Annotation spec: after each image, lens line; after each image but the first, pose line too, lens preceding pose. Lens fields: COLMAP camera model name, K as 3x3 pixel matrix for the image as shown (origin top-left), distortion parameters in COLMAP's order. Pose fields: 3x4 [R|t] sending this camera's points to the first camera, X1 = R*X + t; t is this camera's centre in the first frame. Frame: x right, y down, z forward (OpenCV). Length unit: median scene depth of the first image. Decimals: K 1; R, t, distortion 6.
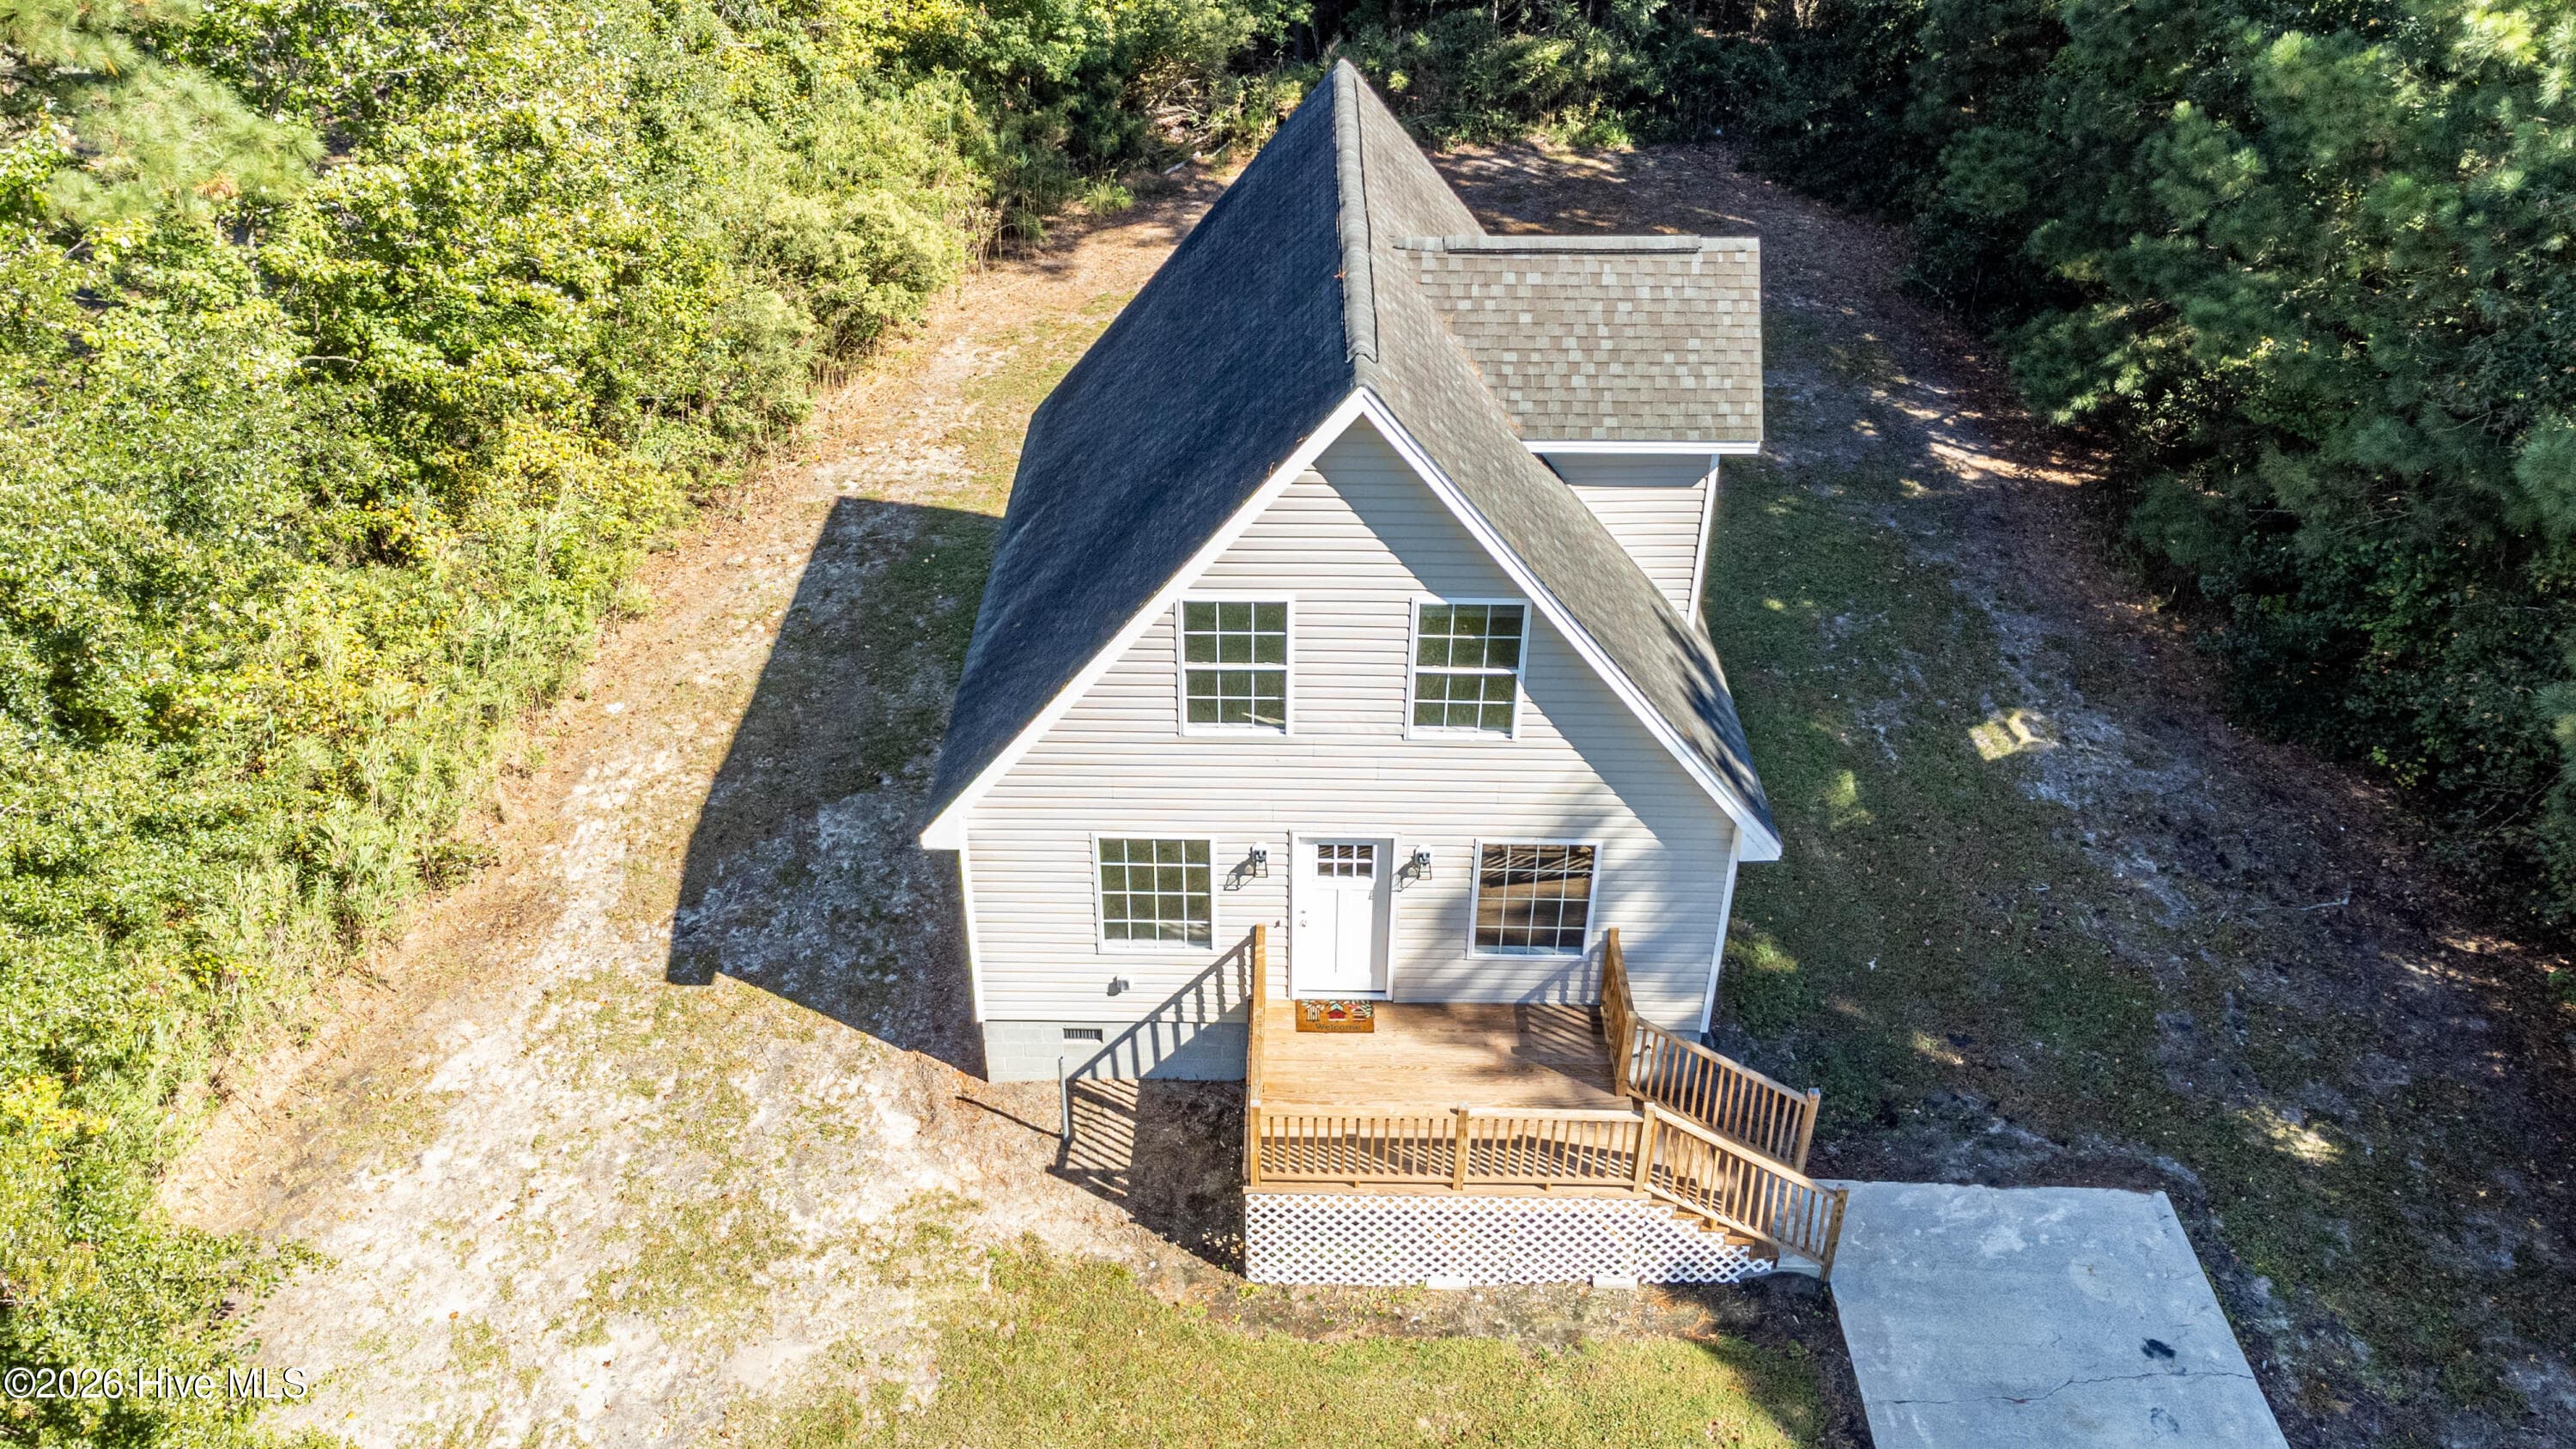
lens RADIAL K [[1893.2, 0, 1267.6], [0, 1893.2, 708.7], [0, 0, 1]] dist [0.044041, -0.002673]
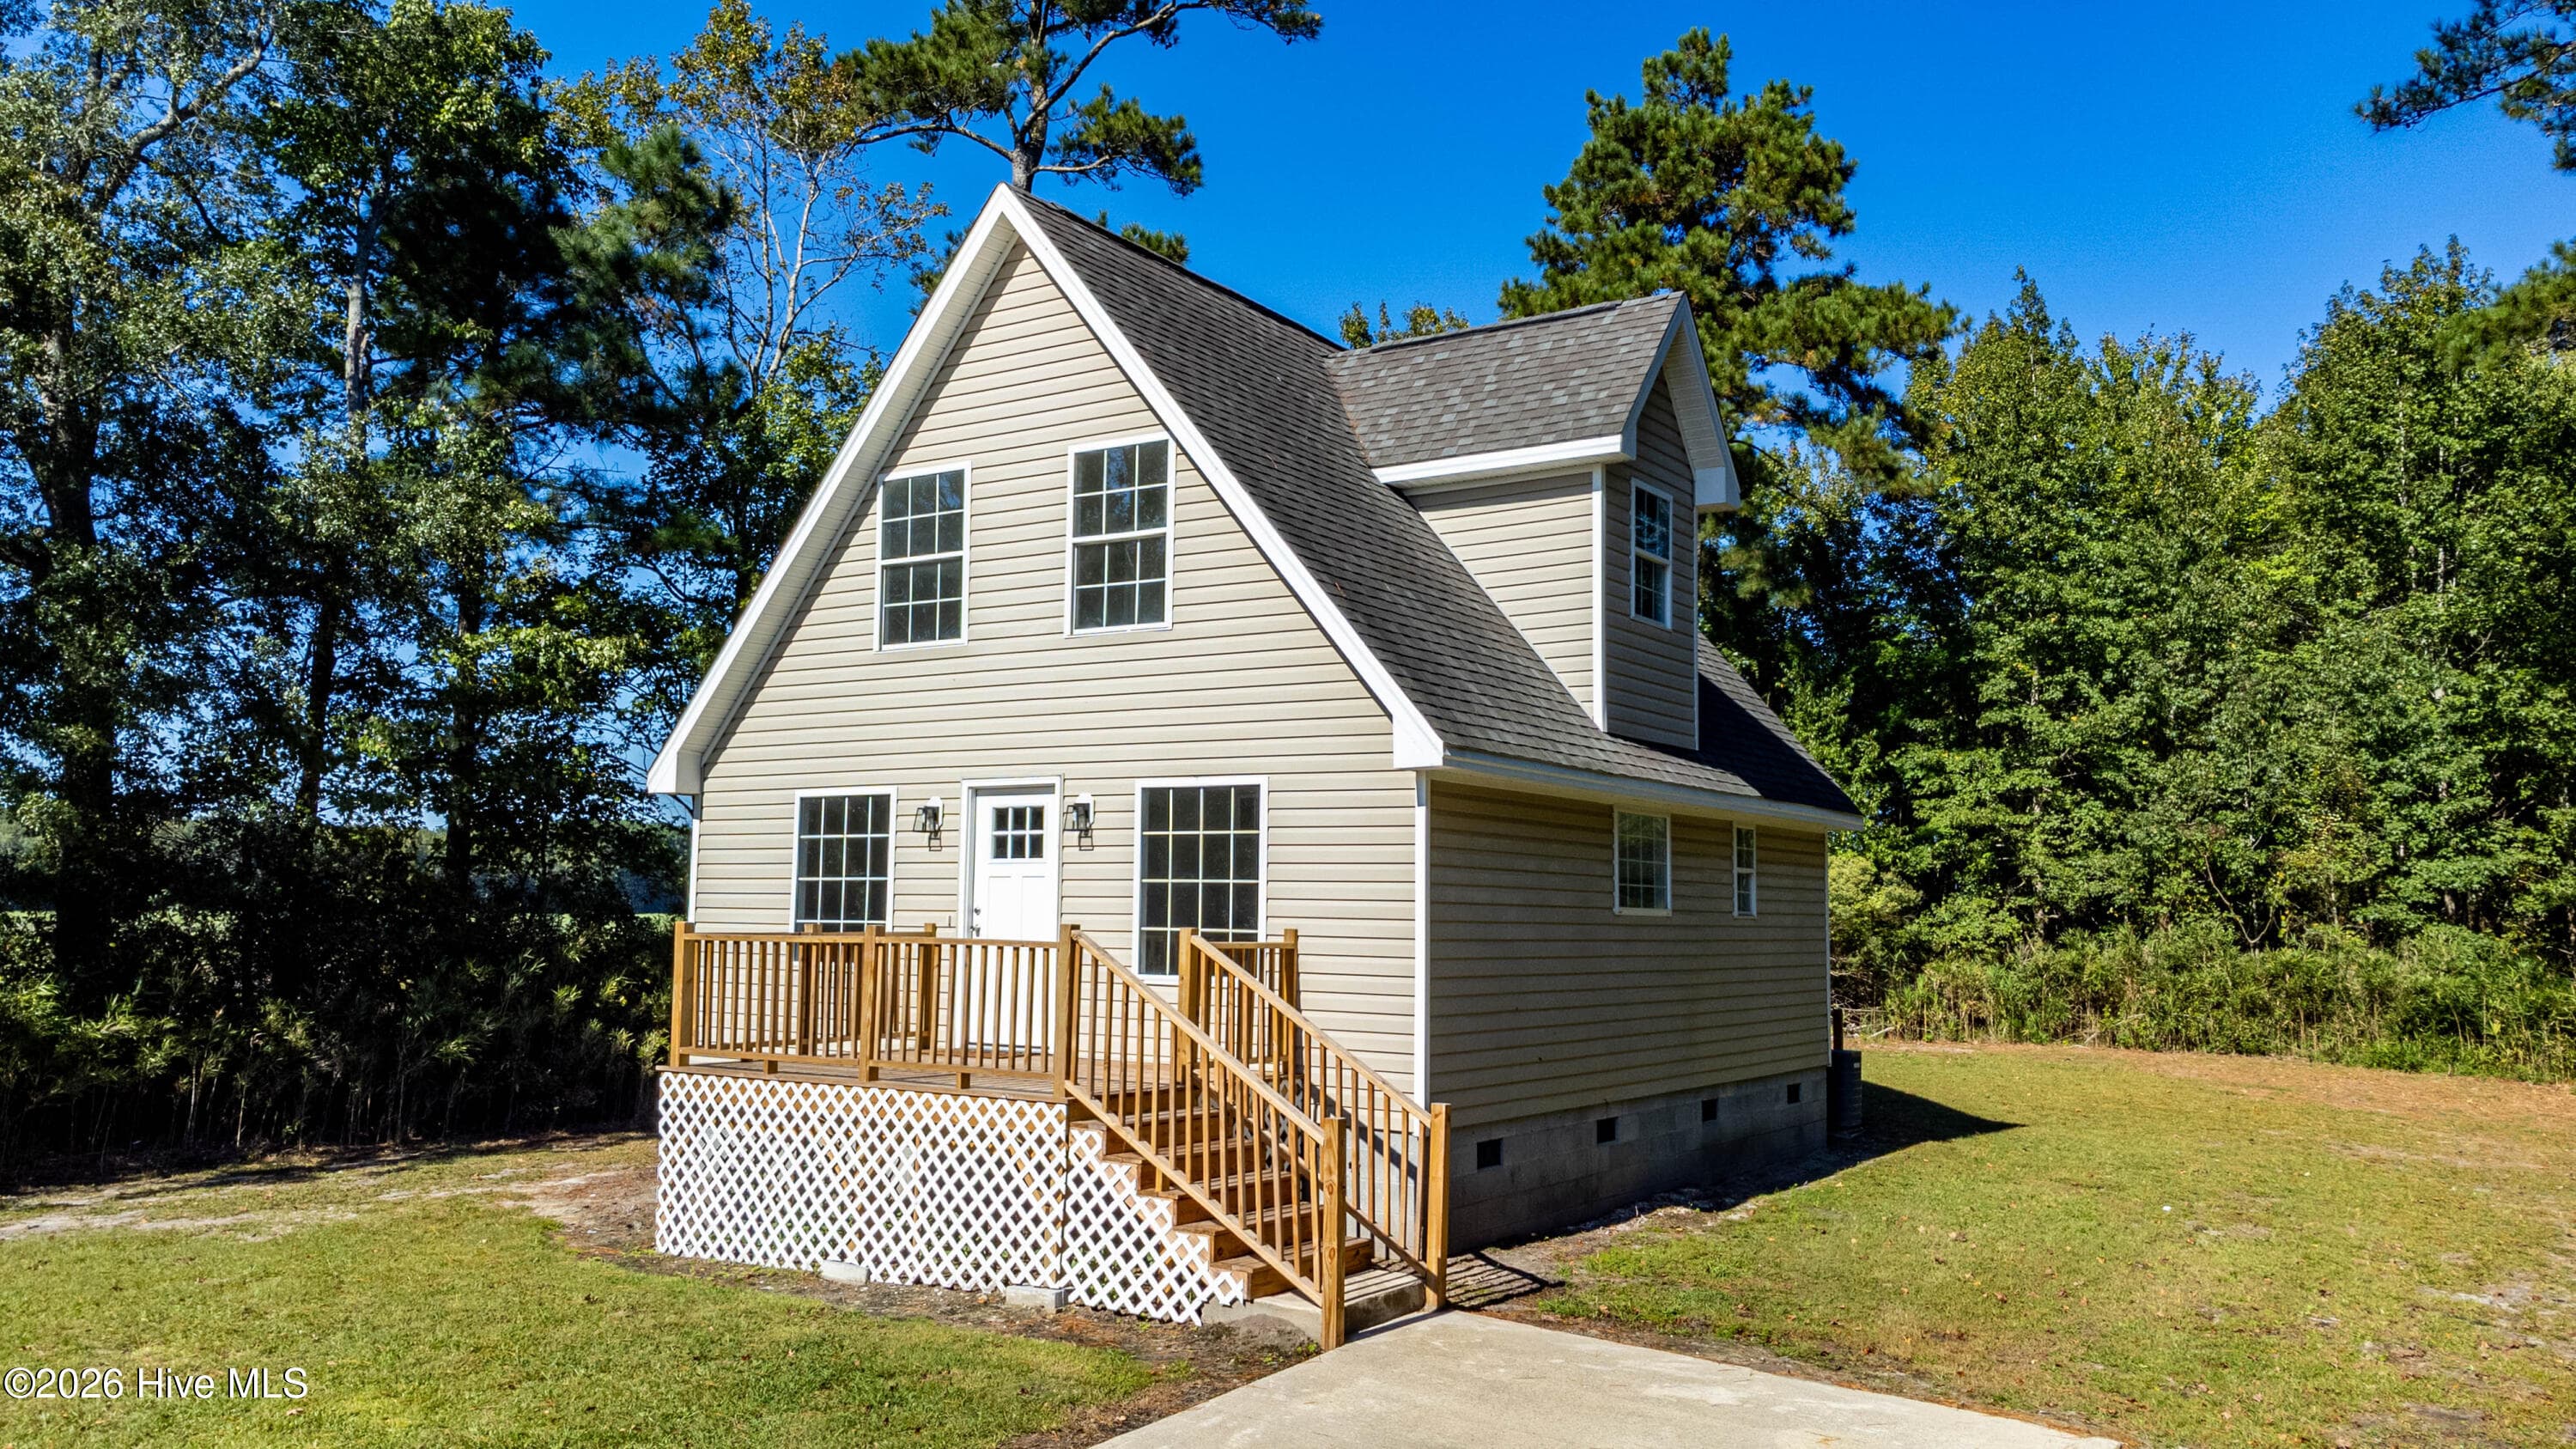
lens RADIAL K [[1930.2, 0, 1275.8], [0, 1930.2, 719.9], [0, 0, 1]] dist [0.042480, -0.007998]
pose [[0.840341, -0.047635, -0.539961, 0.589301], [-0.309092, 0.776205, -0.549516, 0.468091], [0.445297, 0.628678, 0.637553, 0.490042]]
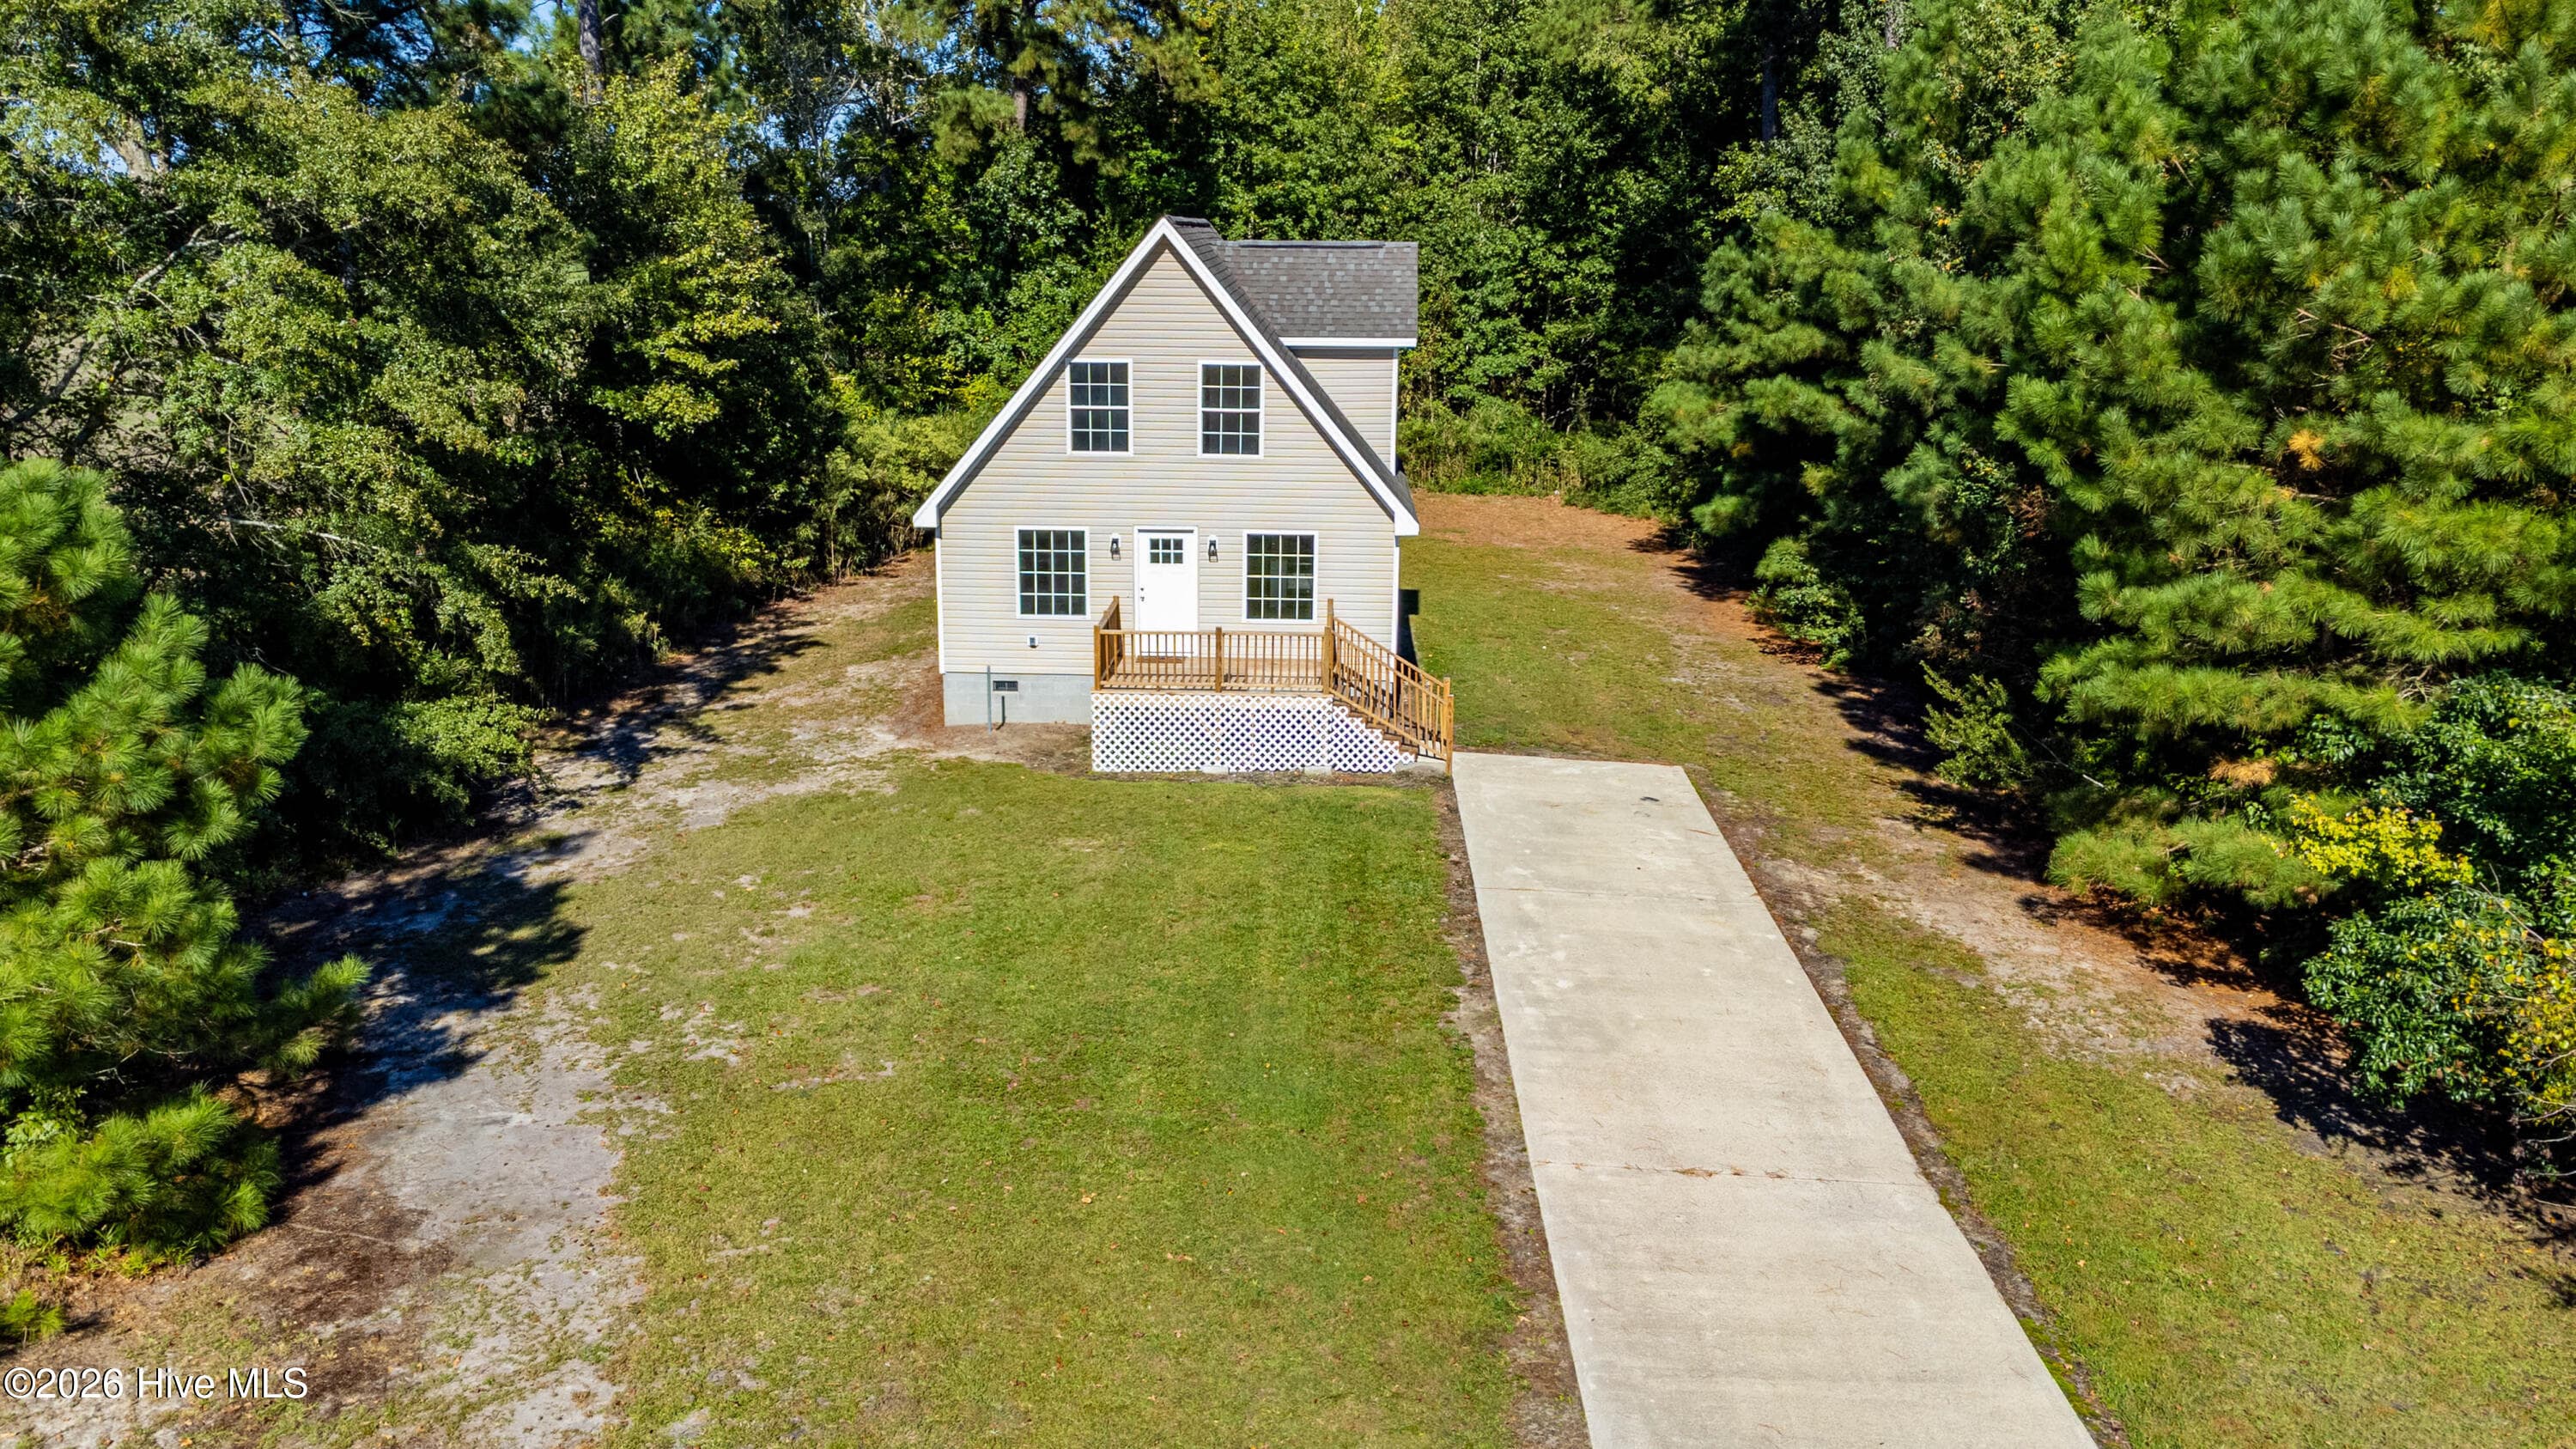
lens RADIAL K [[1934.0, 0, 1246.7], [0, 1934.0, 724.8], [0, 0, 1]] dist [0.095200, -0.209263]
pose [[0.999332, 0.011820, -0.034593, 0.172999], [-0.022648, 0.942996, -0.332032, 0.790577], [0.028697, 0.332593, 0.942634, -0.552023]]
